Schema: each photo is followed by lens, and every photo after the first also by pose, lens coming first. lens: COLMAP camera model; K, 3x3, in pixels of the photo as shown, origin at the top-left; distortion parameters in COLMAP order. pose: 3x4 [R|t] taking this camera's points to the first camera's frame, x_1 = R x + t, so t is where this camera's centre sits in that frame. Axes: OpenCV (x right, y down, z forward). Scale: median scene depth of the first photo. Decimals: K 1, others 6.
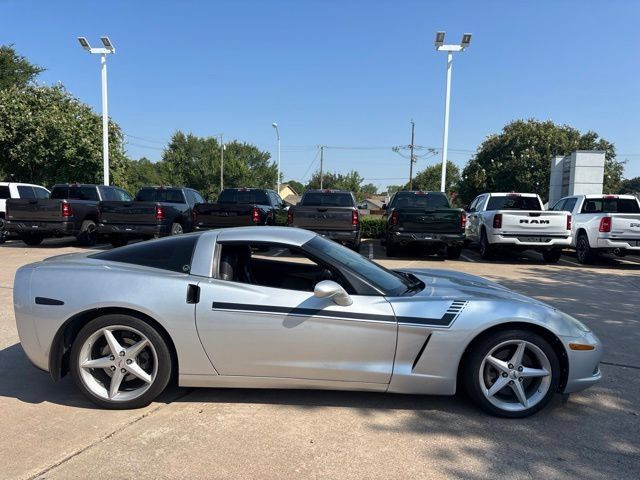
lens RADIAL K [[482.2, 0, 324.1], [0, 482.2, 250.8], [0, 0, 1]] dist [0.010516, -0.002022]
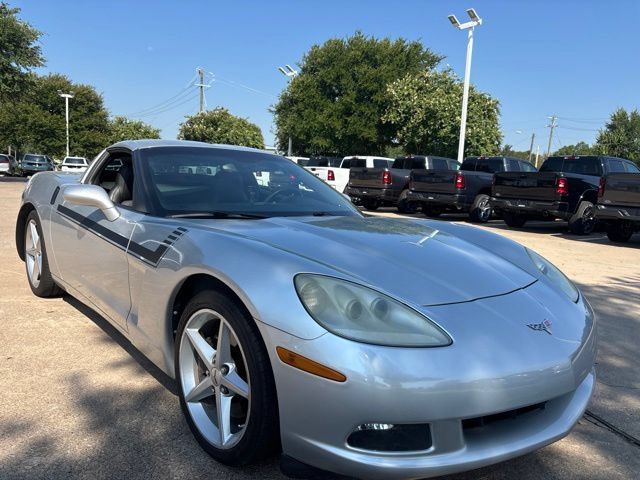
lens RADIAL K [[493.3, 0, 320.0], [0, 493.3, 240.0], [0, 0, 1]] dist [-0.007976, -0.011954]
pose [[0.645896, 0.104188, -0.756282, 0.206982], [-0.106926, 0.993225, 0.045511, 0.017948], [0.755900, 0.051471, 0.652661, 0.177598]]
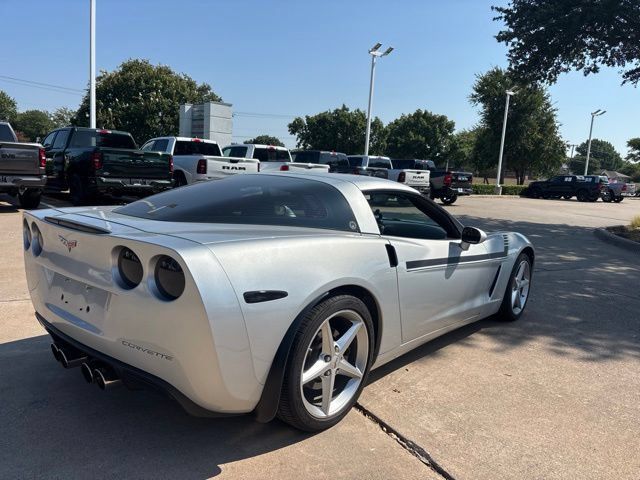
lens RADIAL K [[482.2, 0, 324.1], [0, 482.2, 250.8], [0, 0, 1]] dist [0.010516, -0.002022]
pose [[0.650805, -0.110253, 0.751197, -0.228265], [0.025388, 0.992007, 0.123601, -0.005138], [-0.758820, -0.061369, 0.648402, 0.134150]]
